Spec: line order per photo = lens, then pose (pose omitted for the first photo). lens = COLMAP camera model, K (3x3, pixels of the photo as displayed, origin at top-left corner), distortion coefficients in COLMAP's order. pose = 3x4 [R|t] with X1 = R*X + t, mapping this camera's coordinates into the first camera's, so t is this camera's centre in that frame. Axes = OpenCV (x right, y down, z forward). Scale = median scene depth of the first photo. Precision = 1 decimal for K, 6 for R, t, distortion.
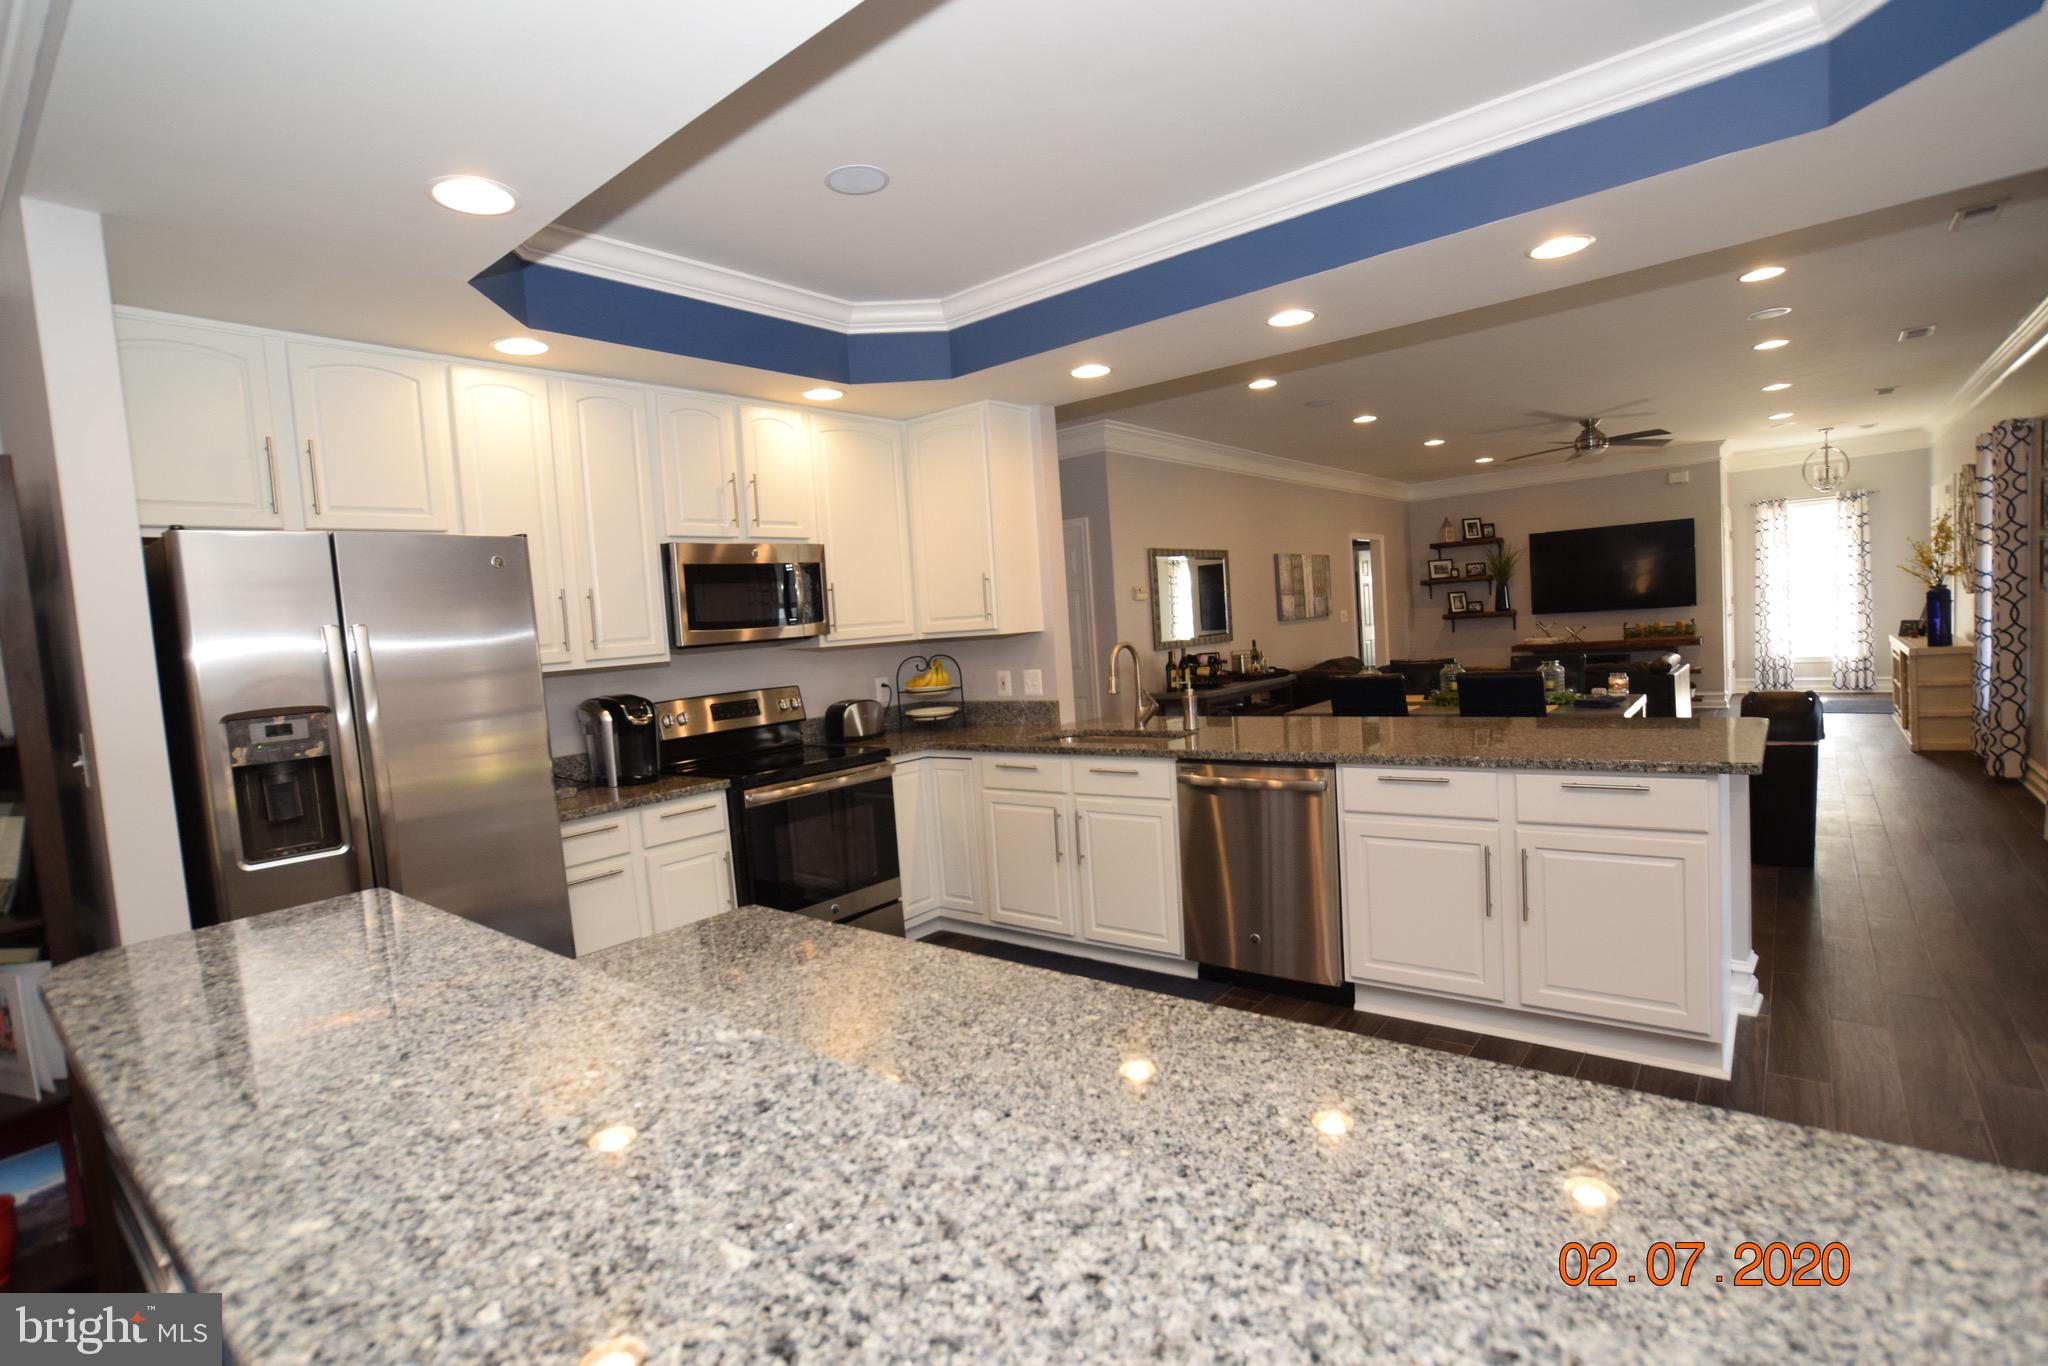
lens RADIAL K [[979.7, 0, 1003.7], [0, 979.7, 684.9], [0, 0, 1]] dist [-0.057541, 0.023928]
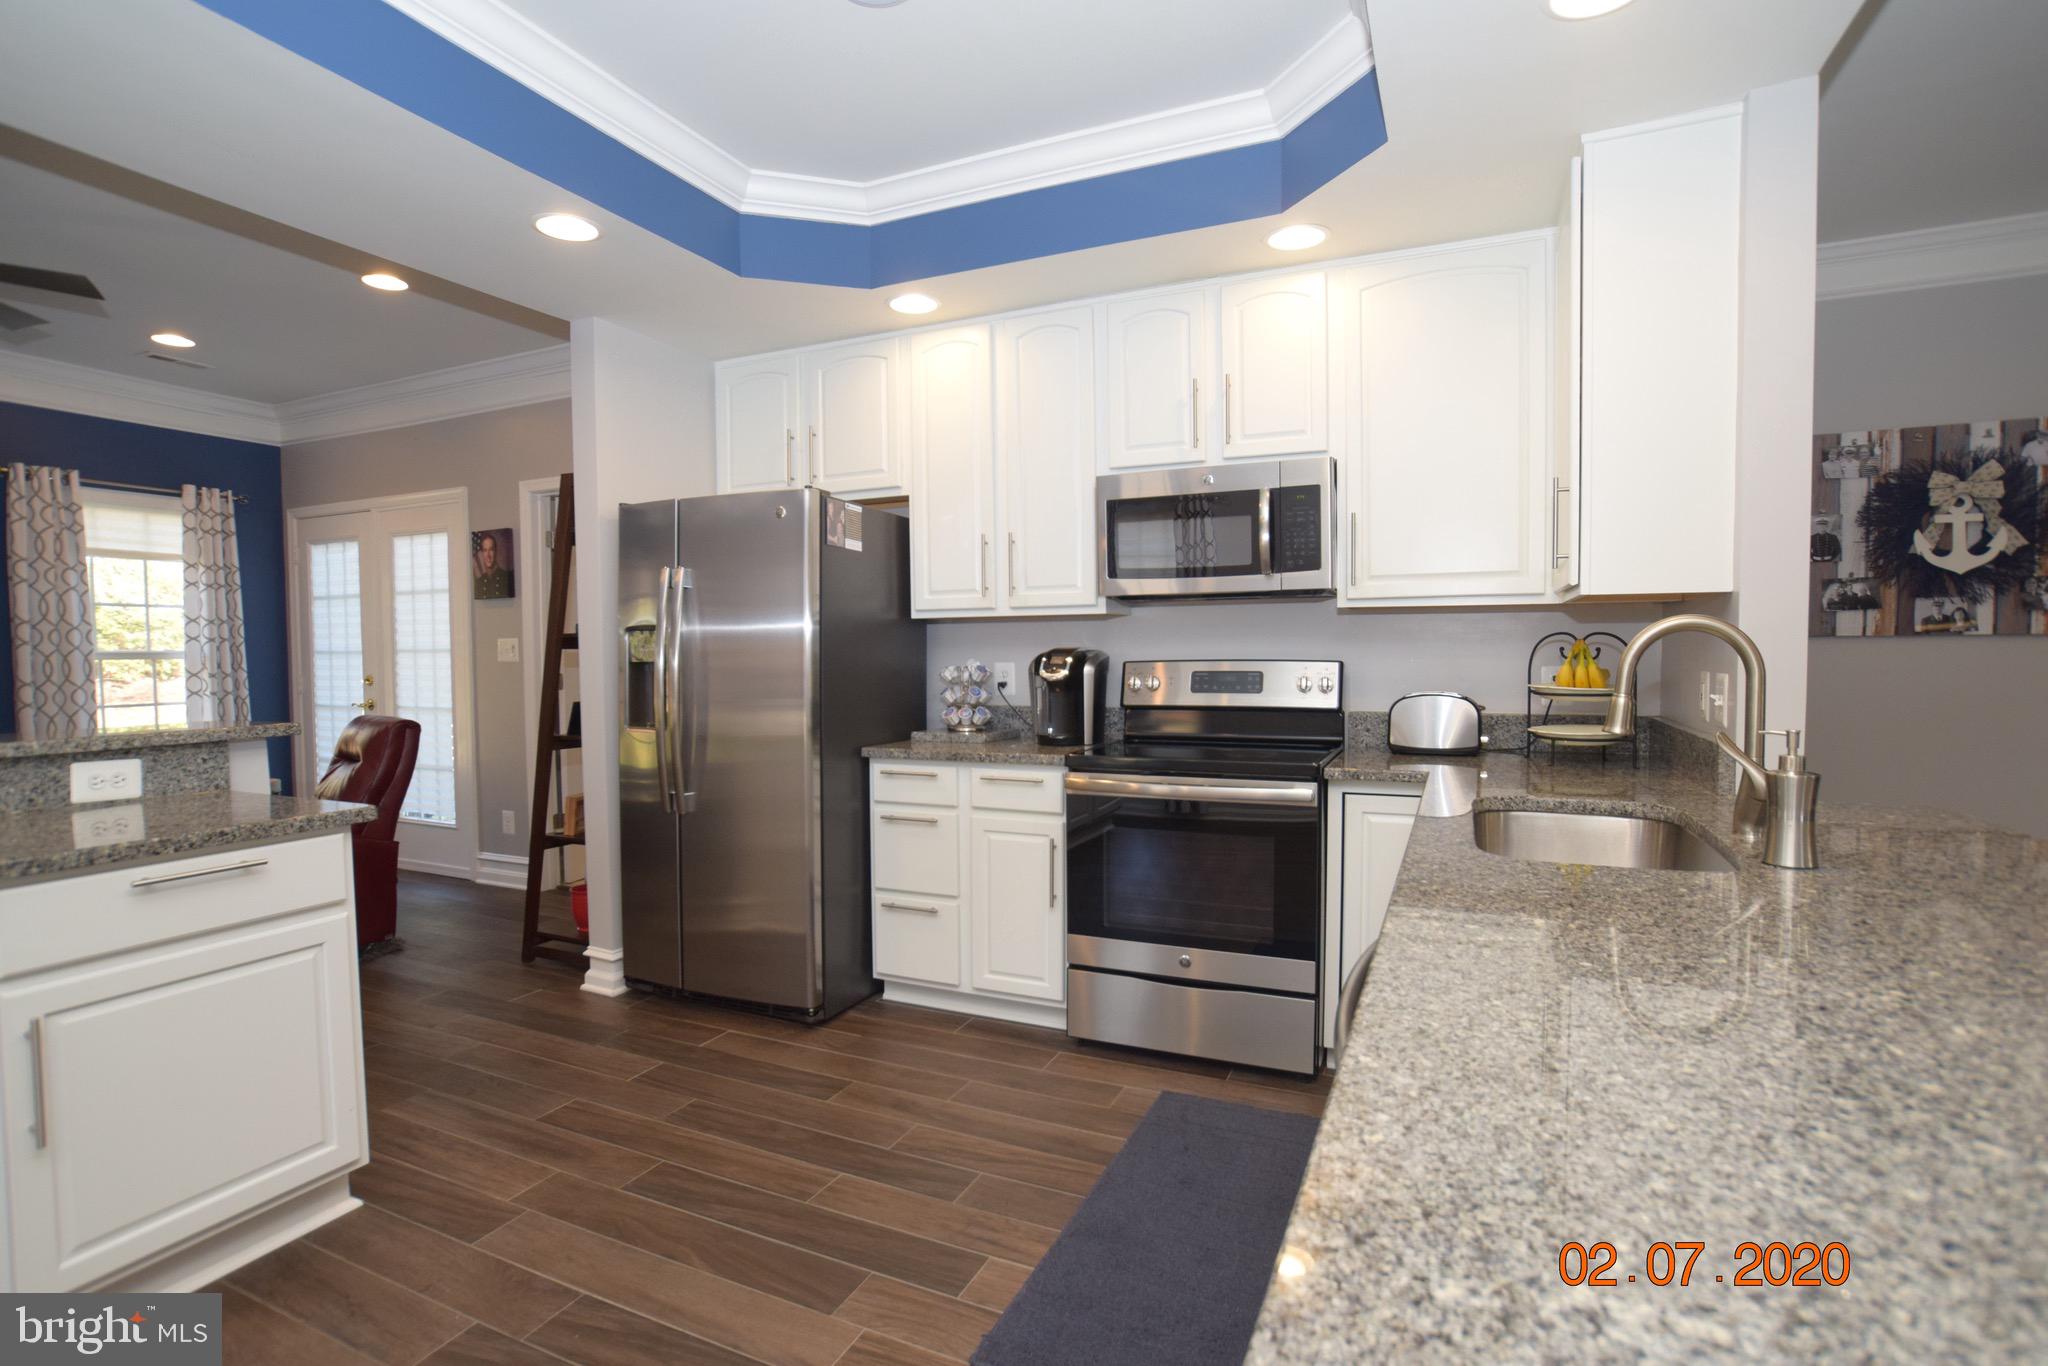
lens RADIAL K [[979.7, 0, 1019.3], [0, 979.7, 690.5], [0, 0, 1]] dist [-0.057541, 0.023928]
pose [[0.260962, 0.107905, -0.959299, 0.377536], [-0.070166, 0.993225, 0.092634, -0.024639], [0.962796, 0.043136, 0.266765, 0.538098]]
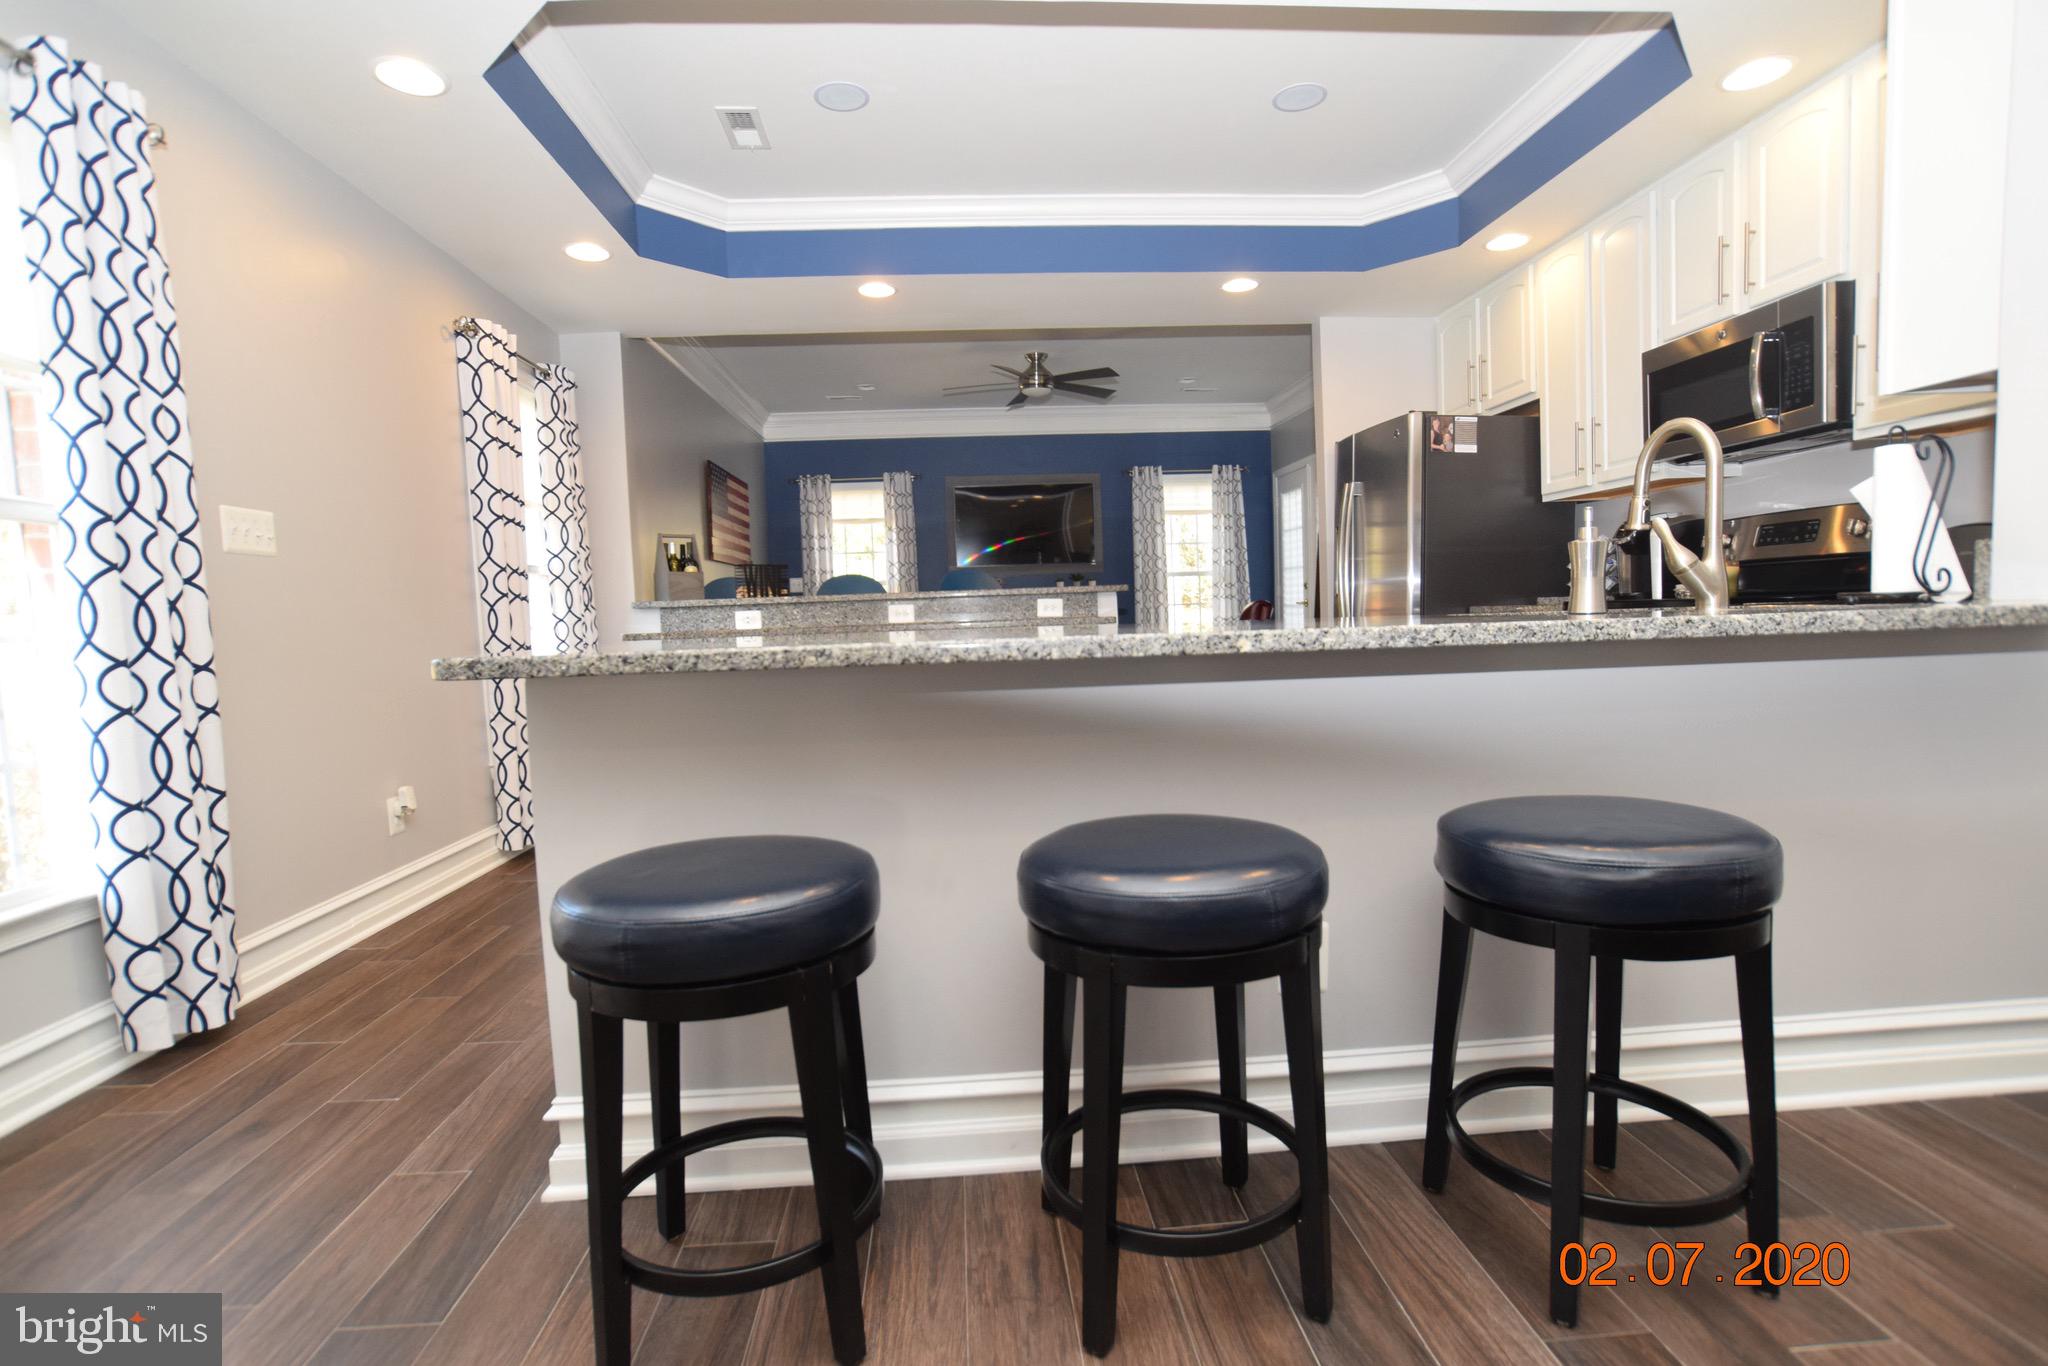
lens RADIAL K [[979.7, 0, 1010.7], [0, 979.7, 682.0], [0, 0, 1]] dist [-0.057541, 0.023928]
pose [[-0.725910, 0.143367, -0.672682, 0.586928], [0.042794, 0.985554, 0.163868, -0.007866], [0.686457, 0.090166, -0.721558, 0.966658]]
